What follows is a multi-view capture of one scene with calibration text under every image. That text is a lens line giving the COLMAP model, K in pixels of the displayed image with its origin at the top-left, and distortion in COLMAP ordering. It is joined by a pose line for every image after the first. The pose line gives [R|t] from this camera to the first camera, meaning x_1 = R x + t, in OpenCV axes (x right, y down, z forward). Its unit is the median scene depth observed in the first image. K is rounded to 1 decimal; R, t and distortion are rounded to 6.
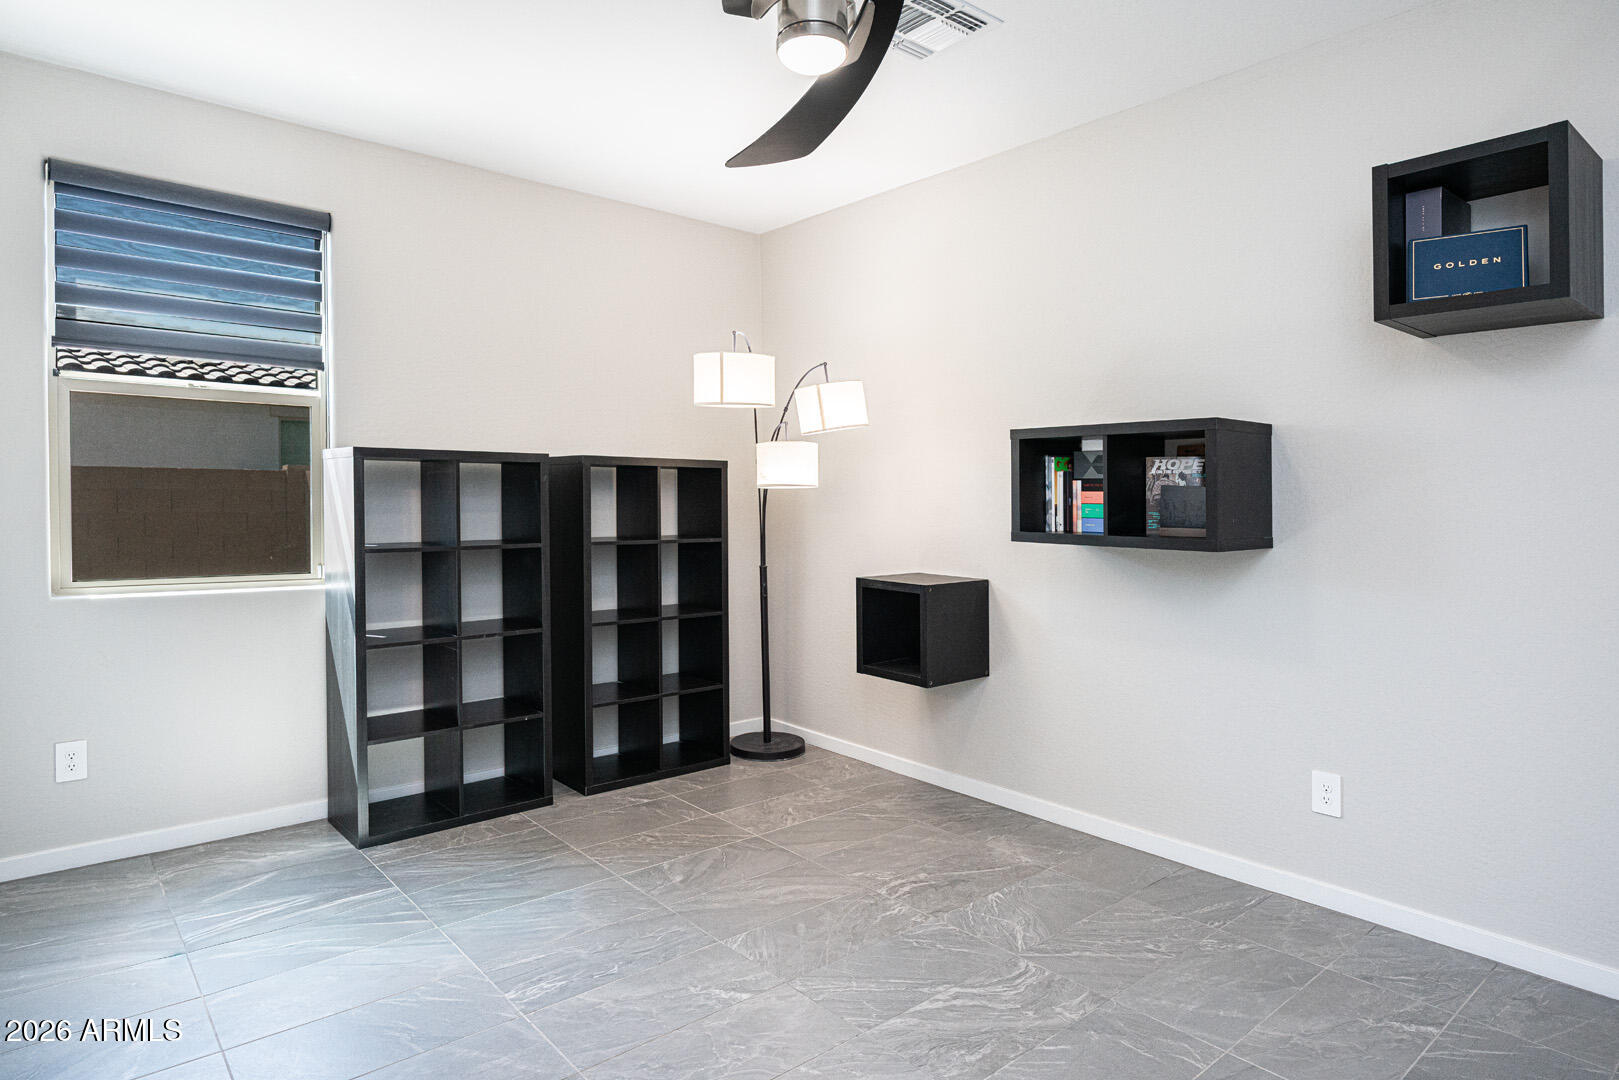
lens RADIAL K [[936.1, 0, 810.9], [0, 936.1, 493.3], [0, 0, 1]] dist [-0.001863, -0.000798]
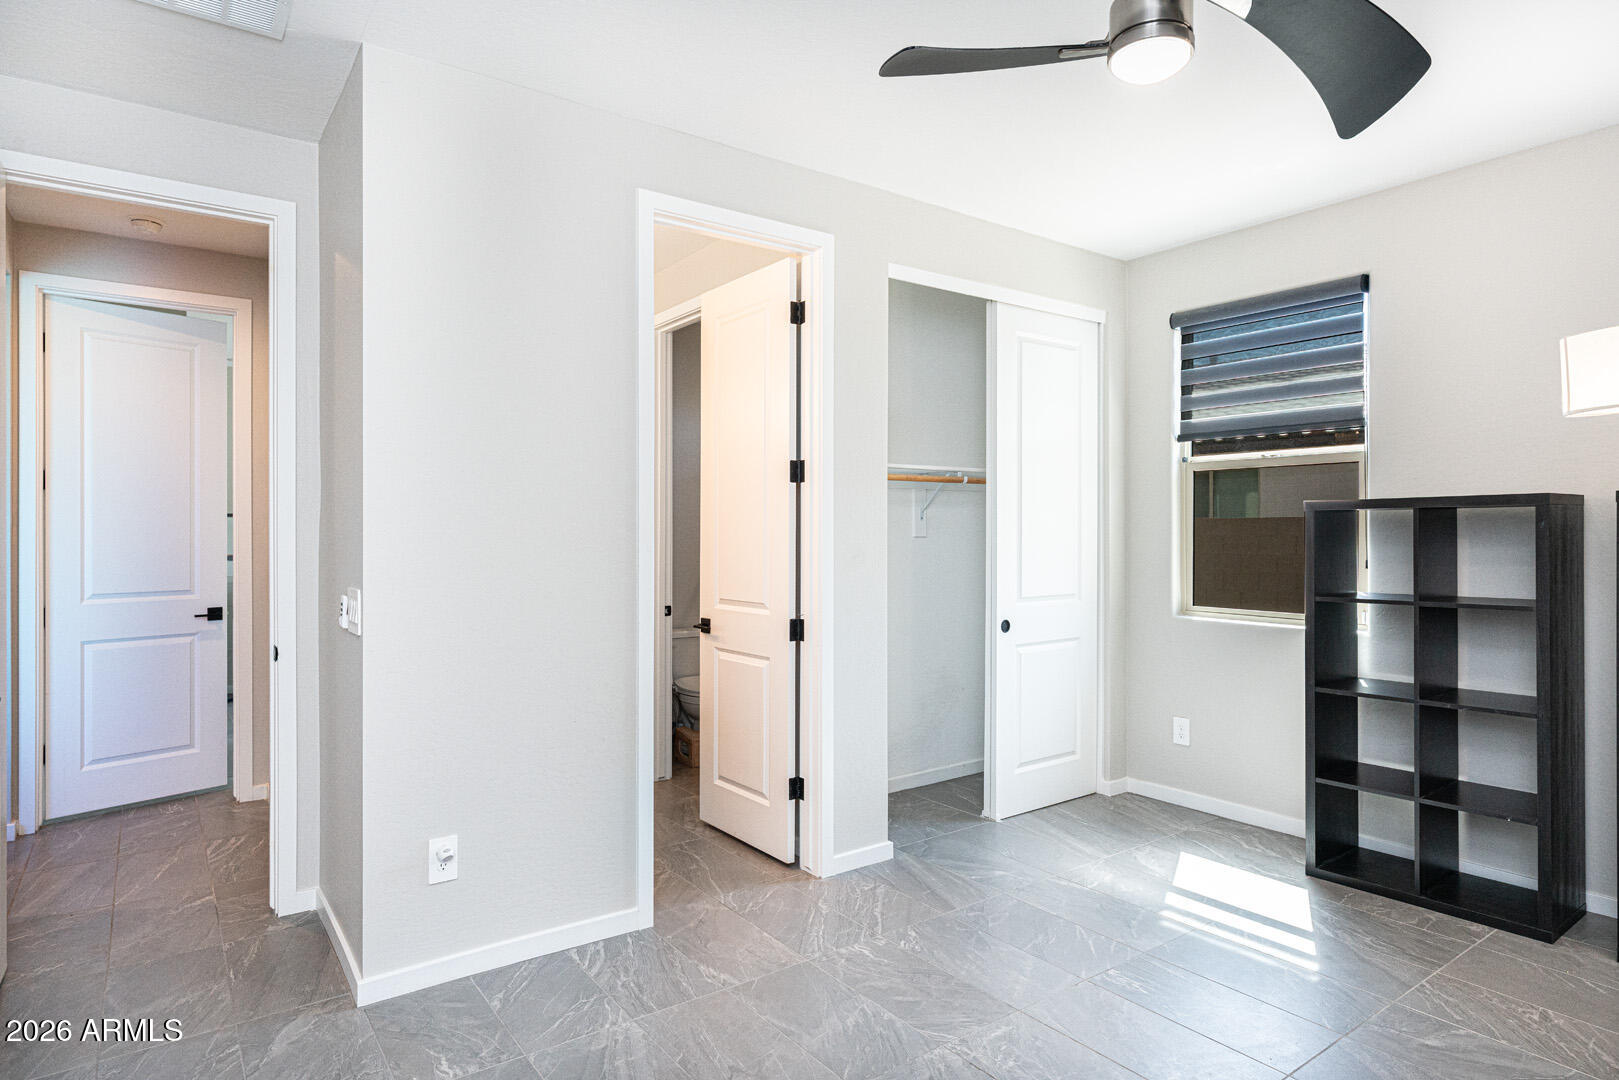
lens RADIAL K [[911.2, 0, 809.5], [0, 911.2, 540.0], [0, 0, 1]] dist [-0.001101, 0.000491]
pose [[-0.078211, -0.003937, -0.996929, 0.572177], [-0.001243, 0.999992, -0.003852, 0.001532], [0.996936, 0.000938, -0.078215, 0.484209]]
